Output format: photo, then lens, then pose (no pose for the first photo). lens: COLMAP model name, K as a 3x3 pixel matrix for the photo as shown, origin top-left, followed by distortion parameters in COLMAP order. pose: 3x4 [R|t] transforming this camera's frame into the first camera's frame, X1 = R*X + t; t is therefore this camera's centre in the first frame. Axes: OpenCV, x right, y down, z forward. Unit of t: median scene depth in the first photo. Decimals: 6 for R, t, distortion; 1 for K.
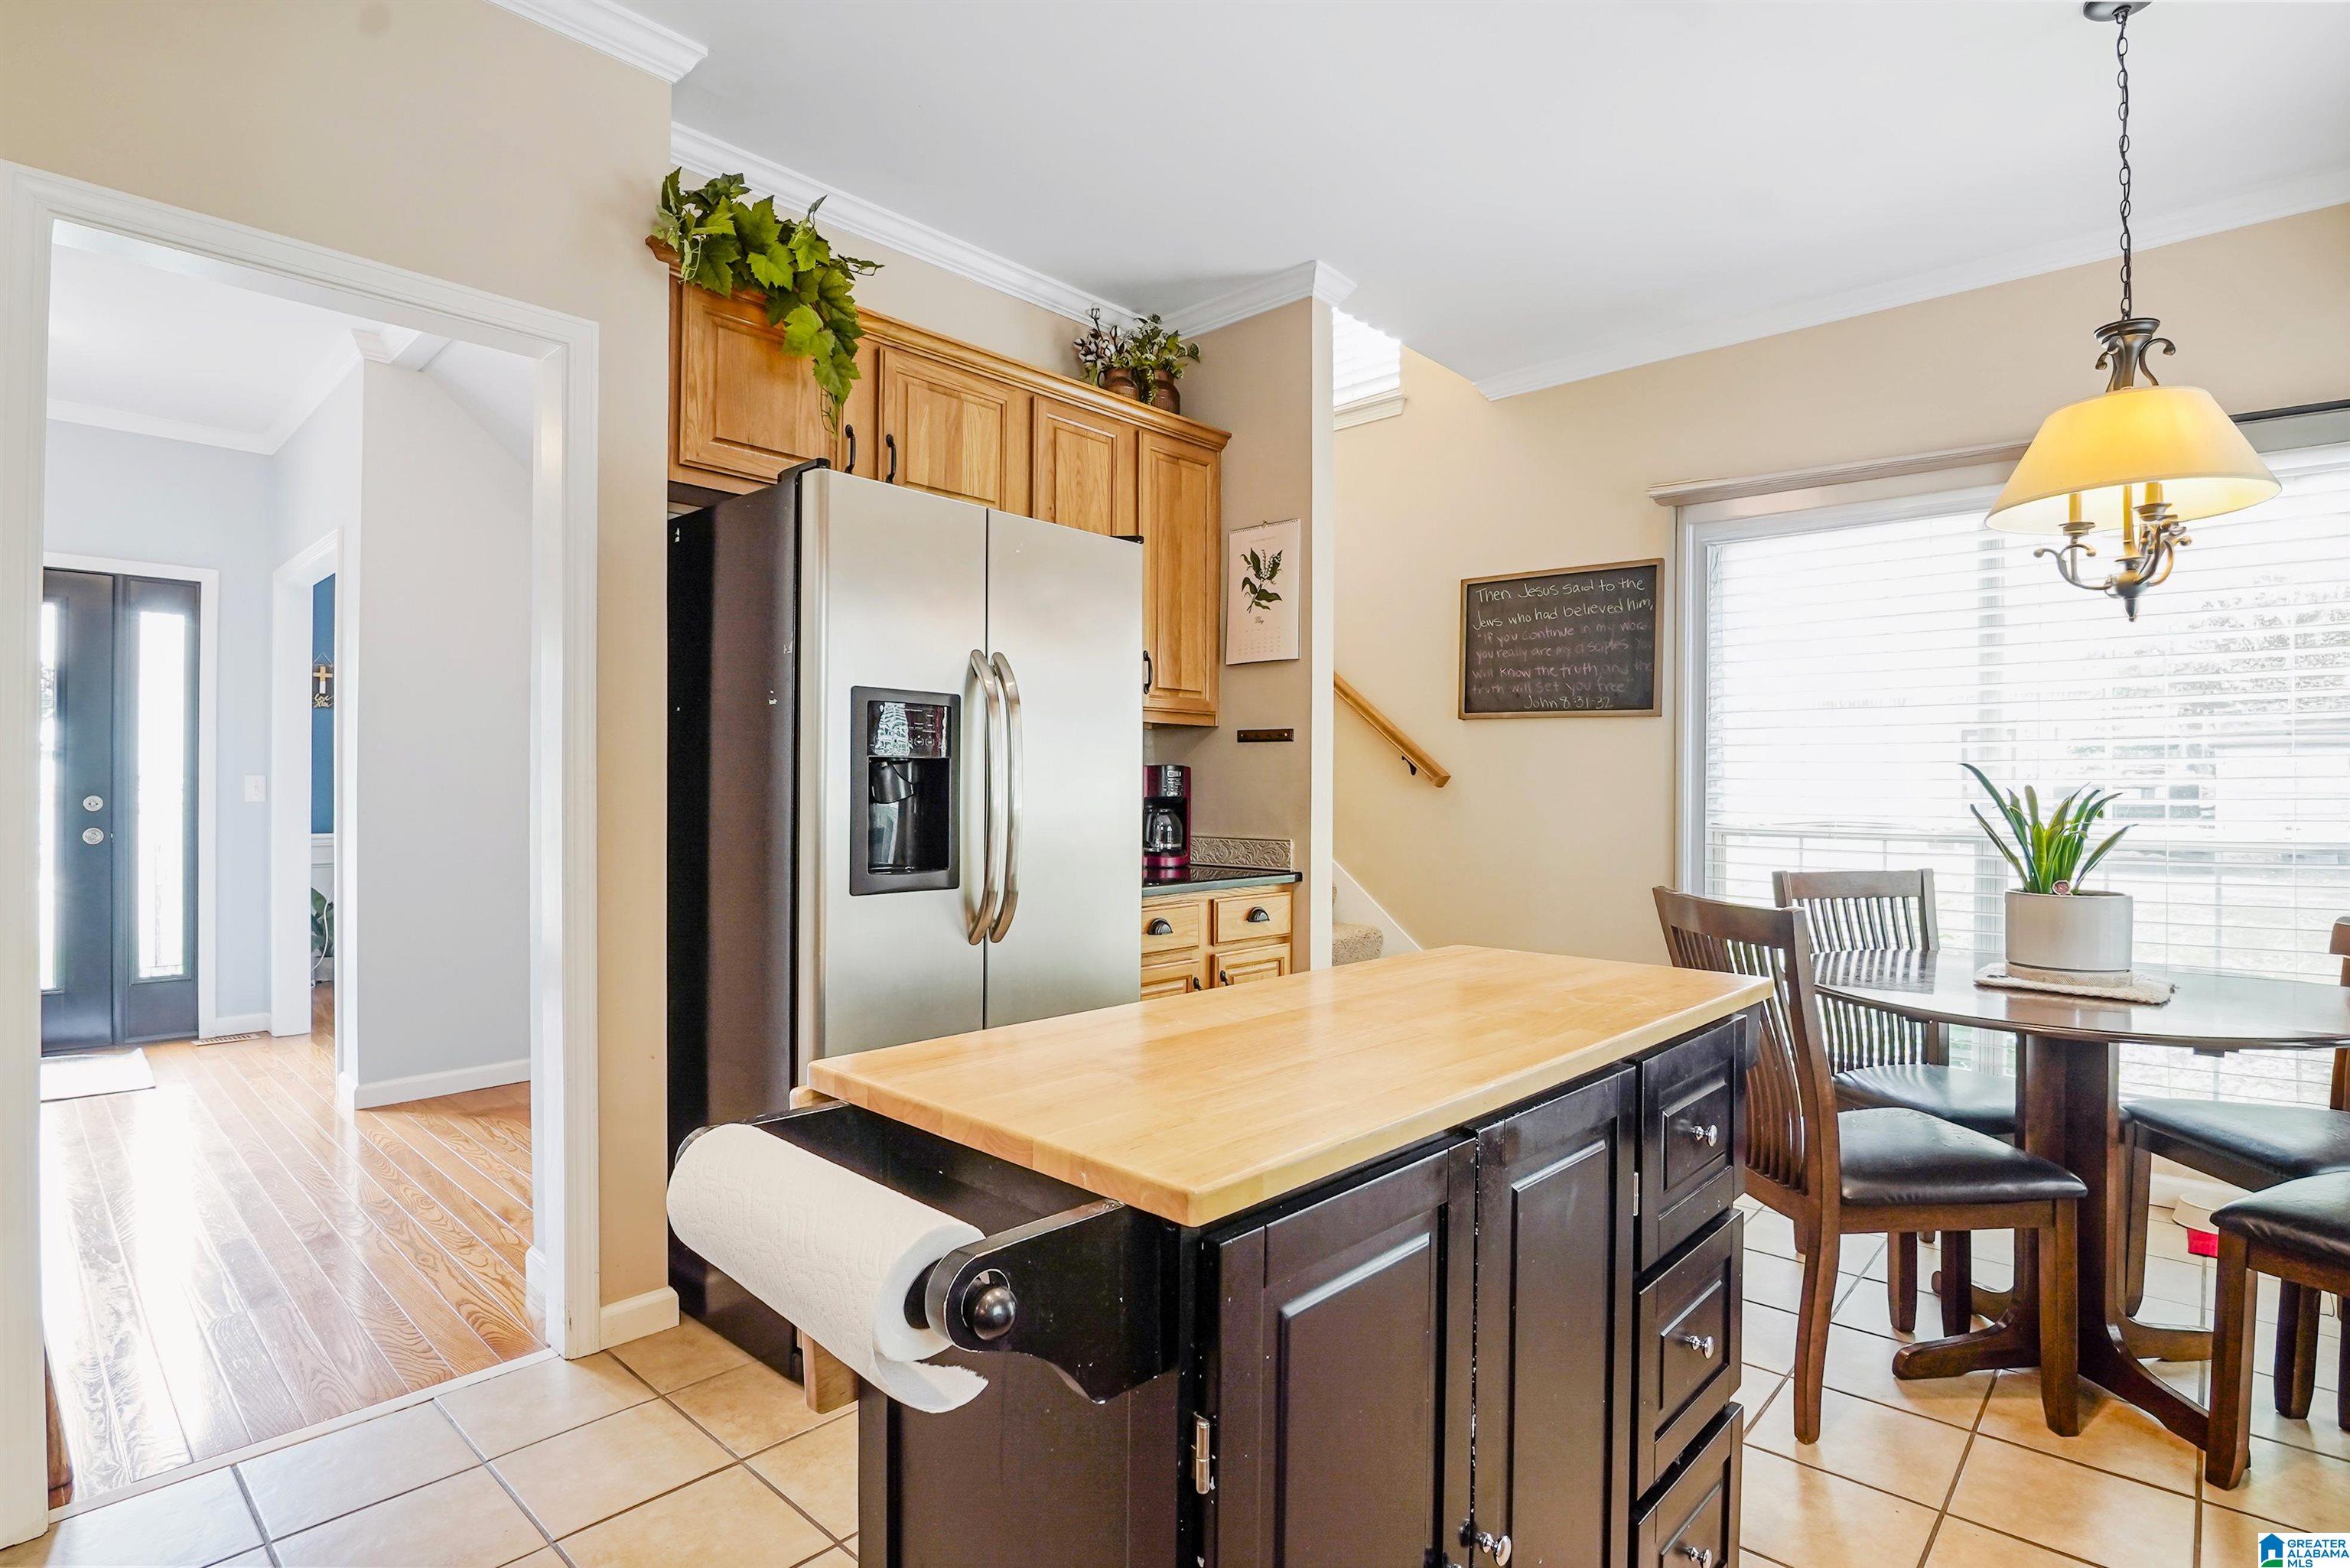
lens RADIAL K [[1142.3, 0, 1105.1], [0, 1142.3, 780.9], [0, 0, 1]] dist [0.000427, -0.028071]
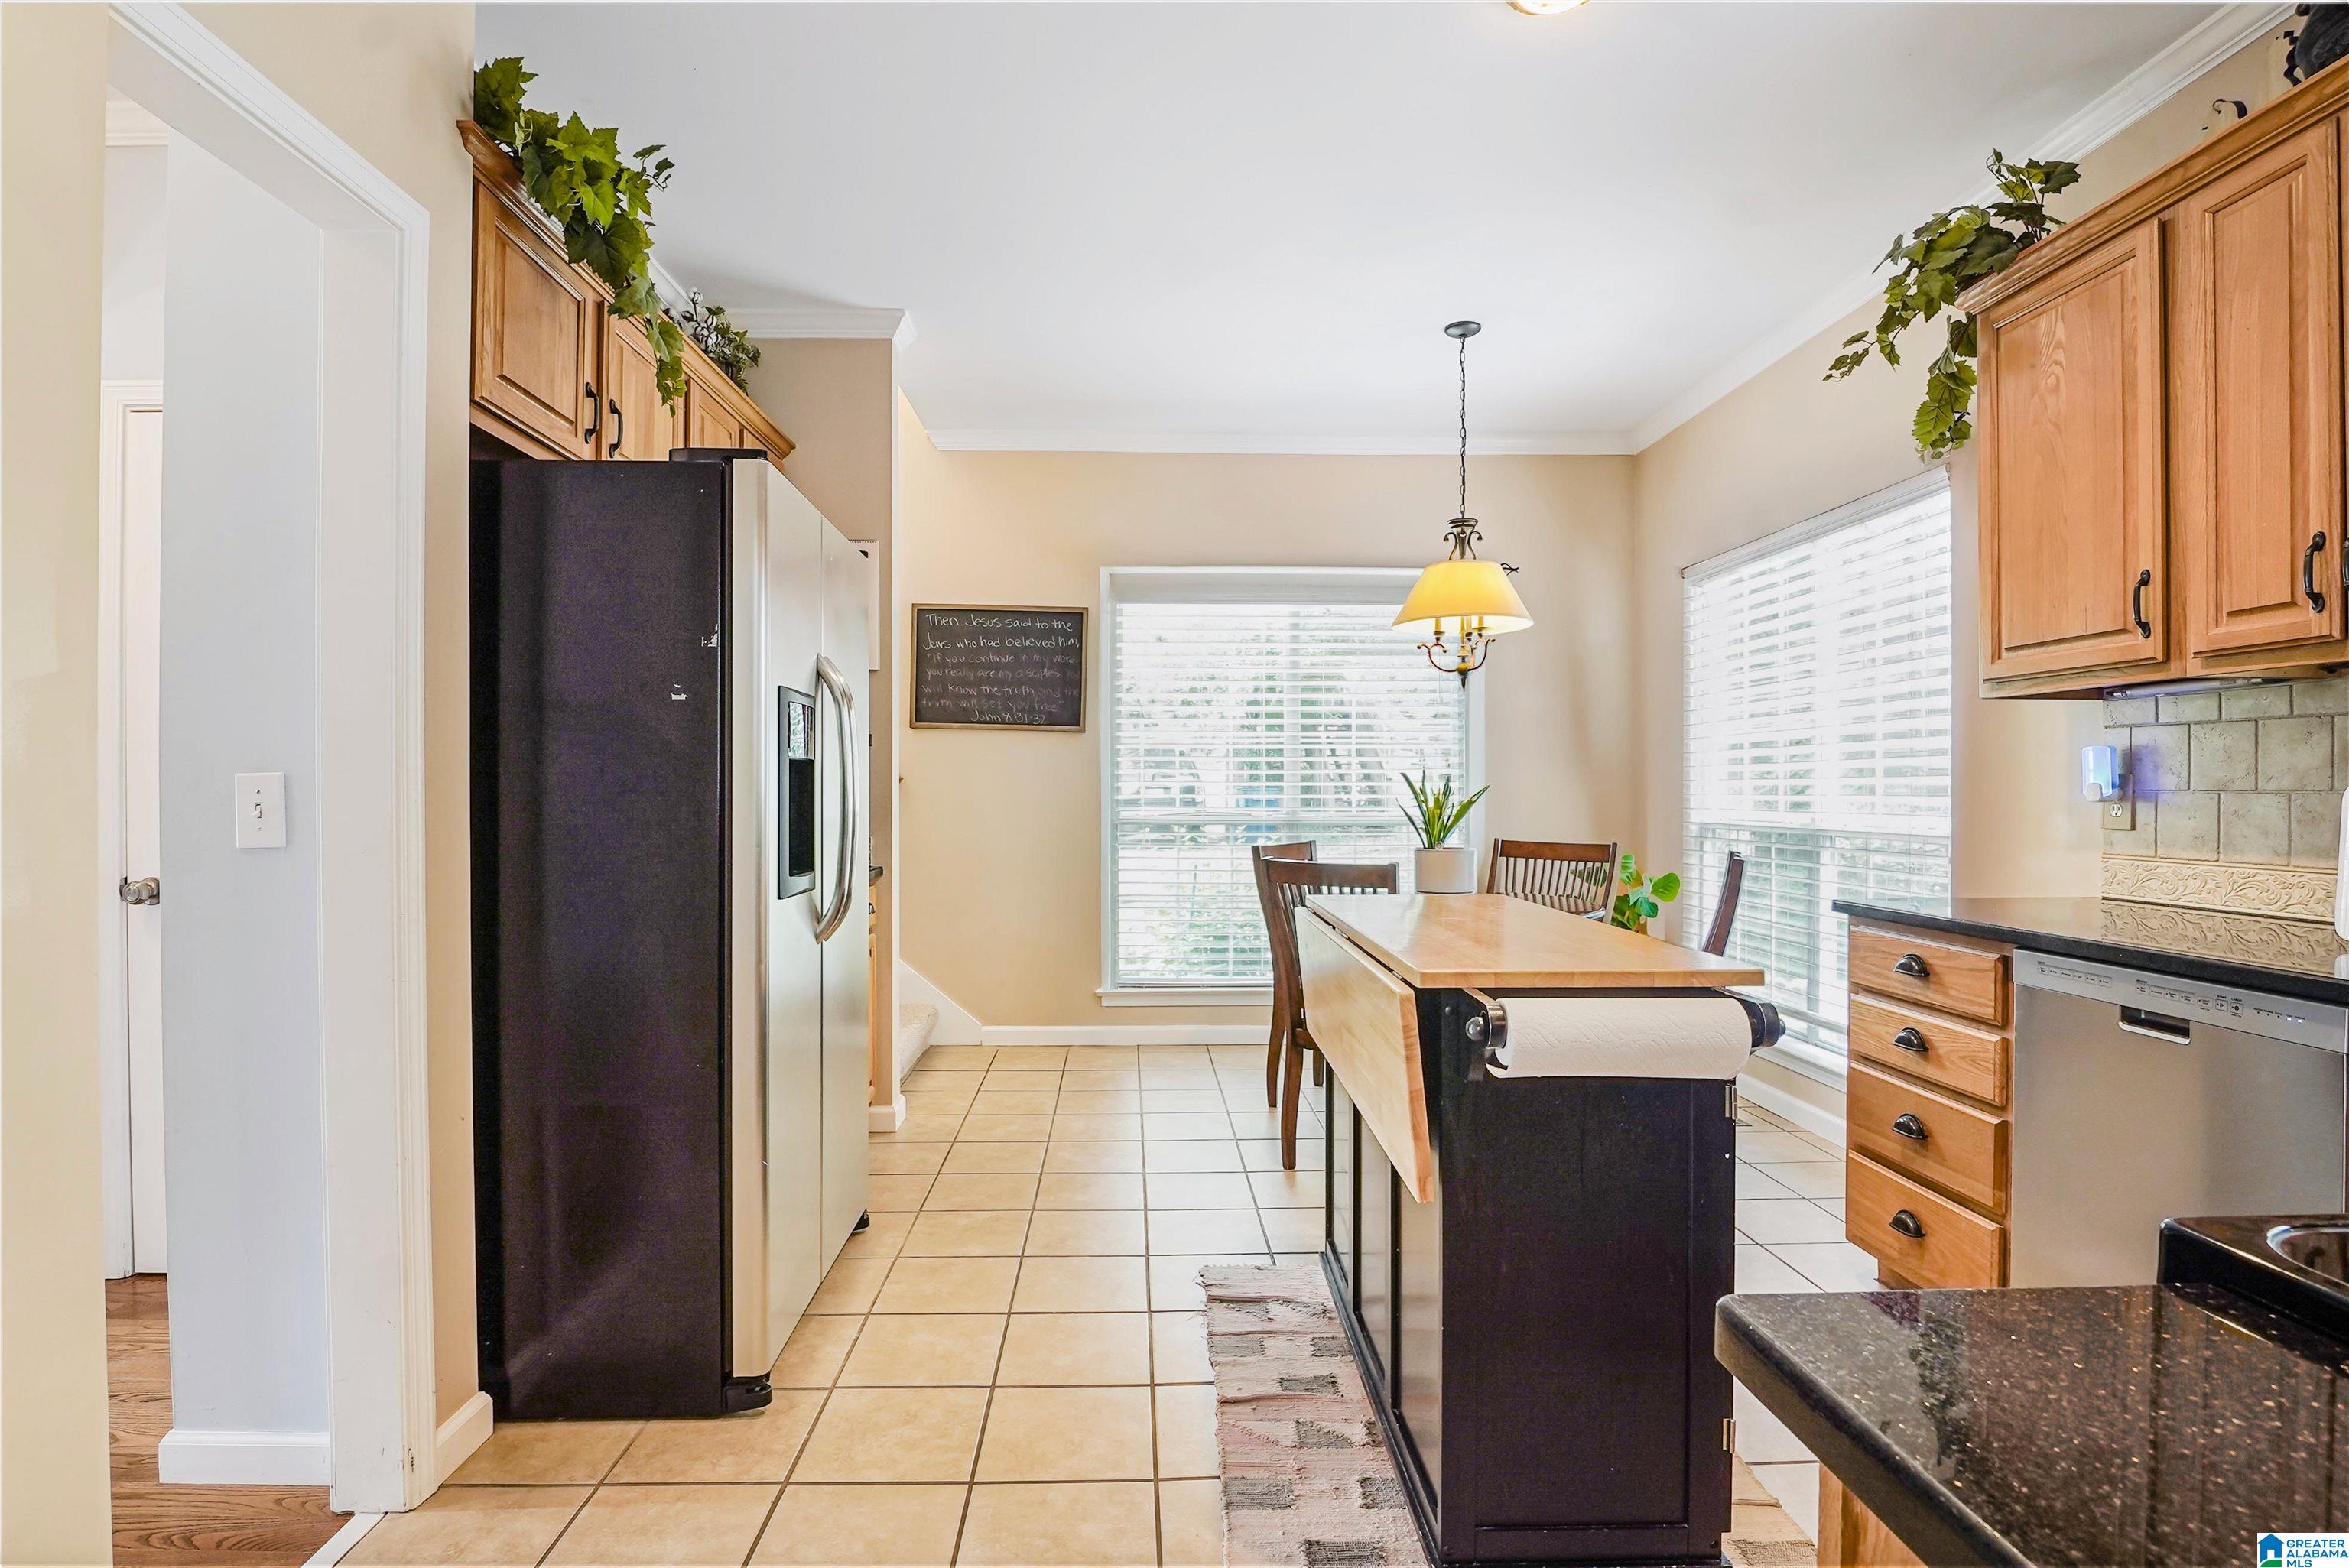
lens RADIAL K [[1146.7, 0, 1163.5], [0, 1146.7, 794.7], [0, 0, 1]] dist [-0.019883, -0.001476]
pose [[0.699745, -0.009133, 0.714334, -0.394507], [0.001837, 0.999938, 0.010985, -0.000349], [-0.714390, -0.006374, 0.699719, 0.043319]]
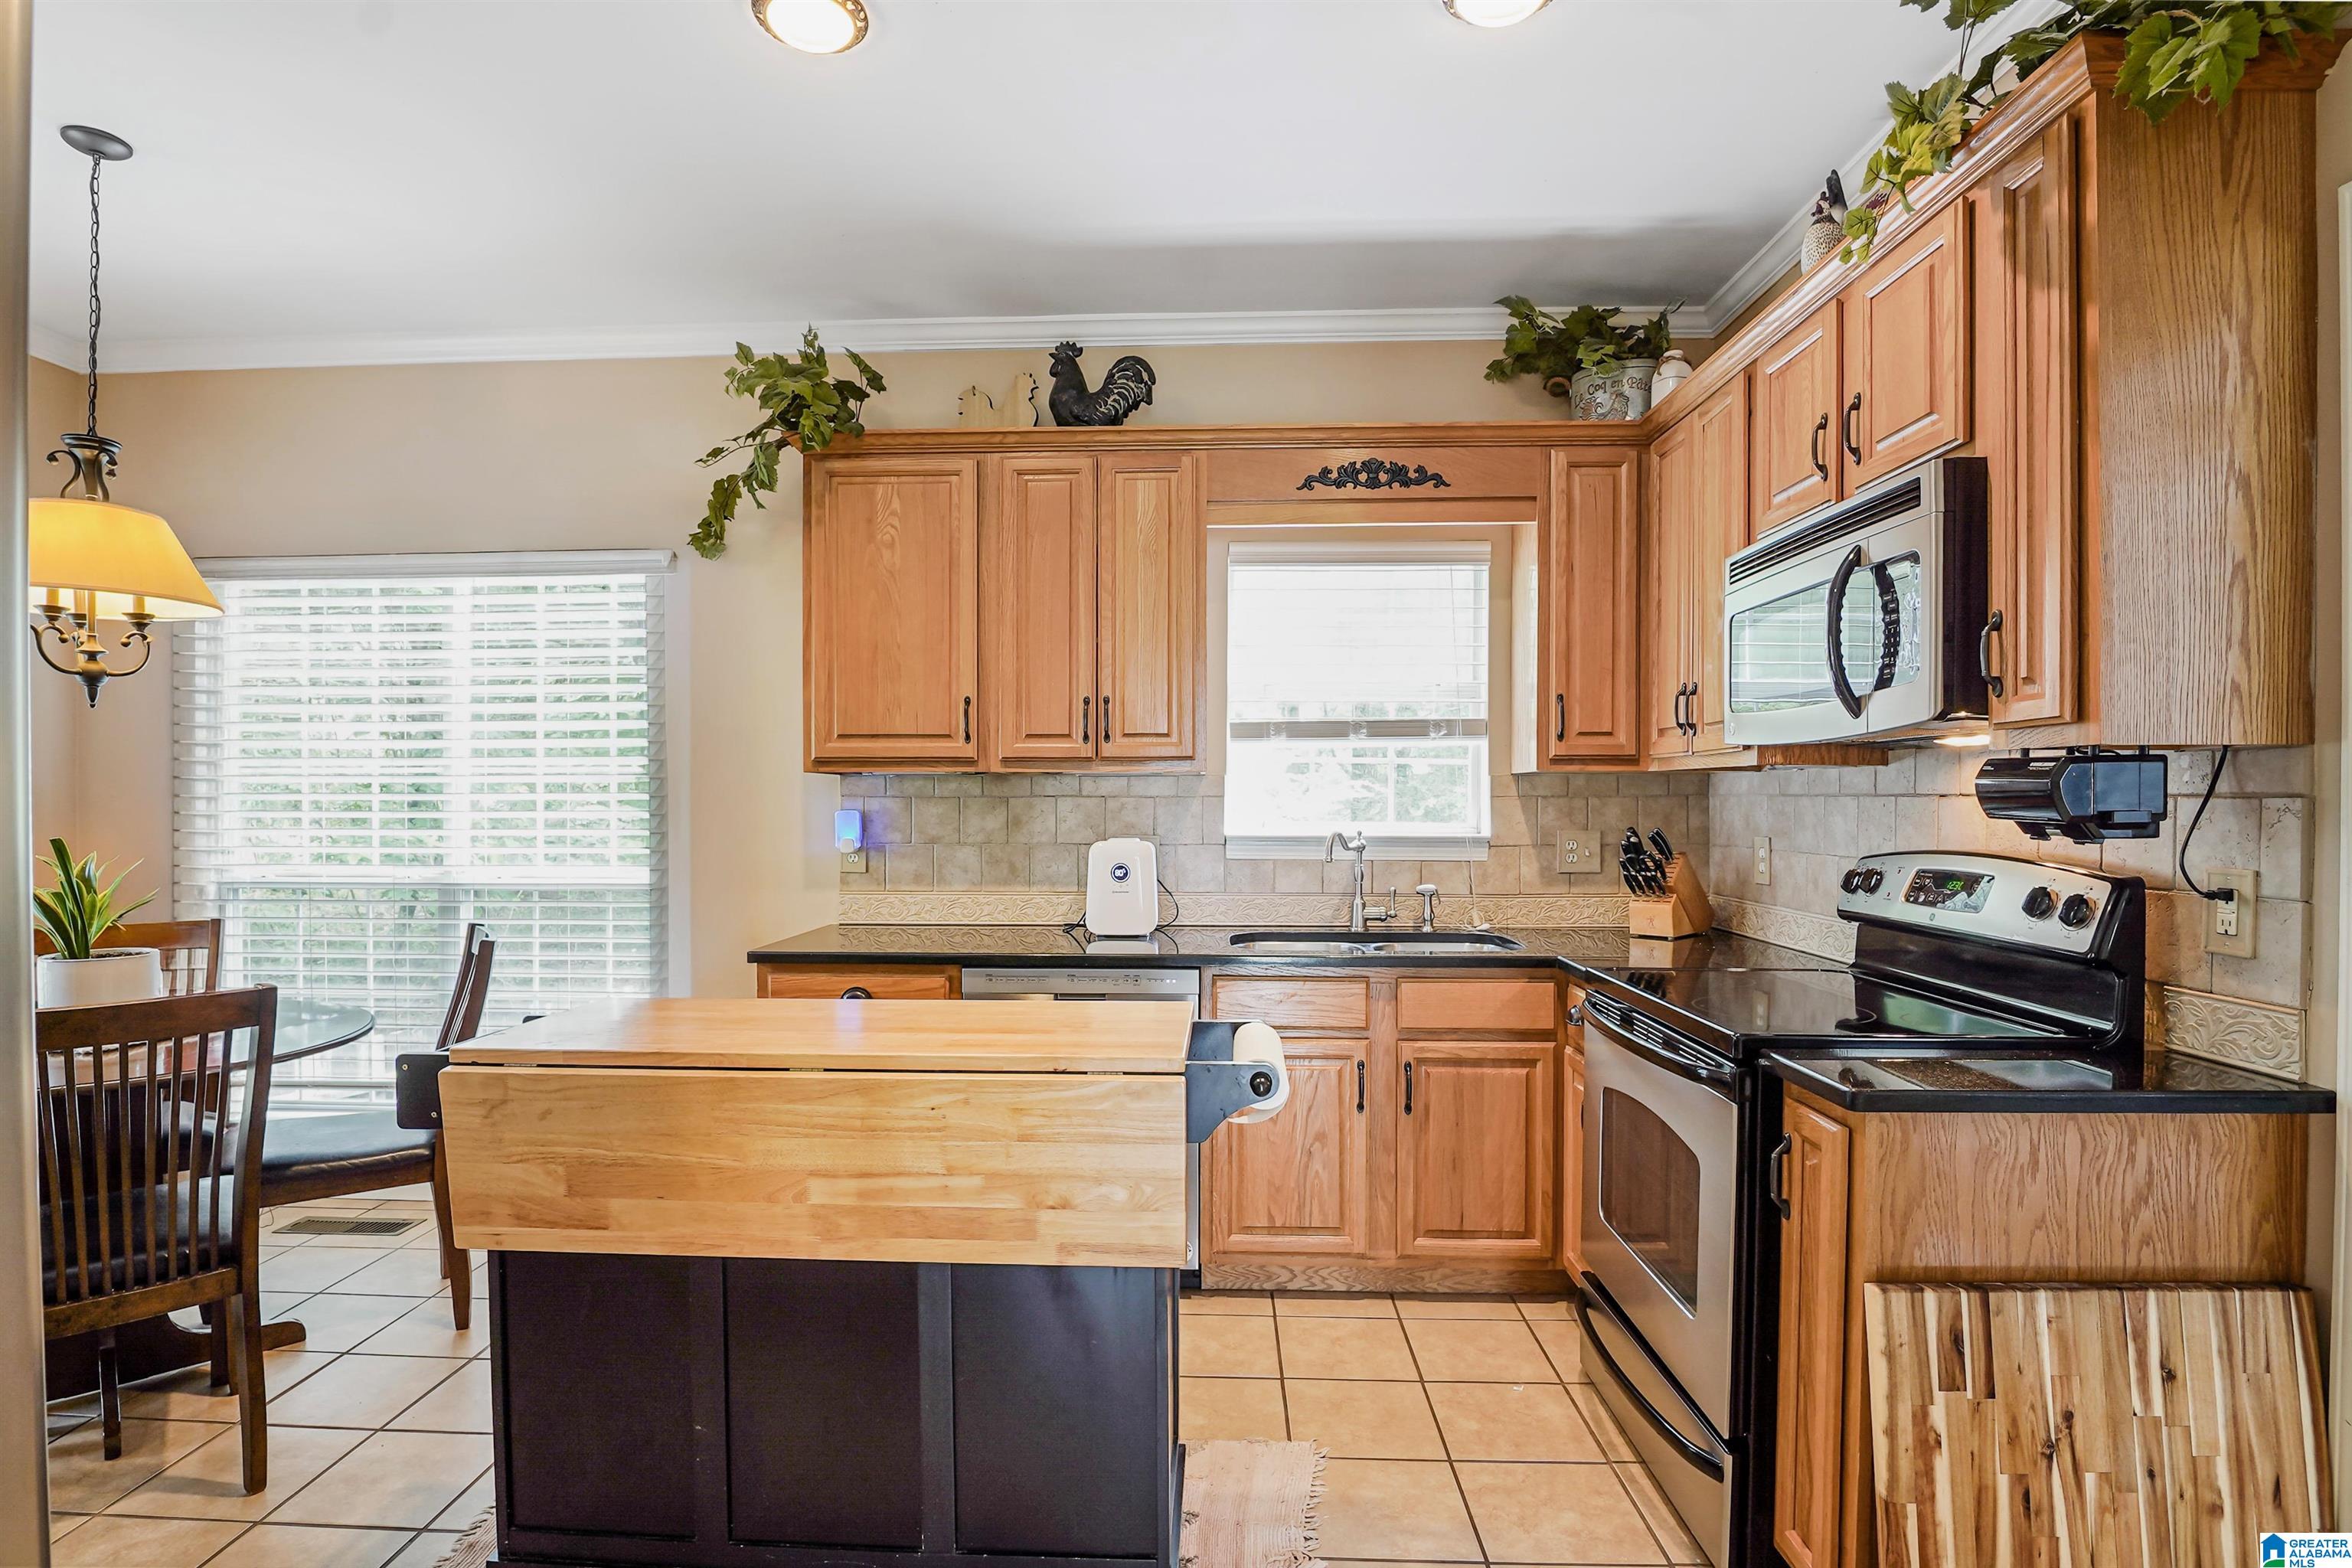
lens RADIAL K [[1158.8, 0, 1165.7], [0, 1158.8, 807.5], [0, 0, 1]] dist [-0.025550, -0.001172]
pose [[-0.676317, -0.009769, 0.736546, -0.364751], [-0.005382, 0.999951, 0.008320, -0.032313], [-0.736591, 0.001663, -0.676336, 0.549674]]
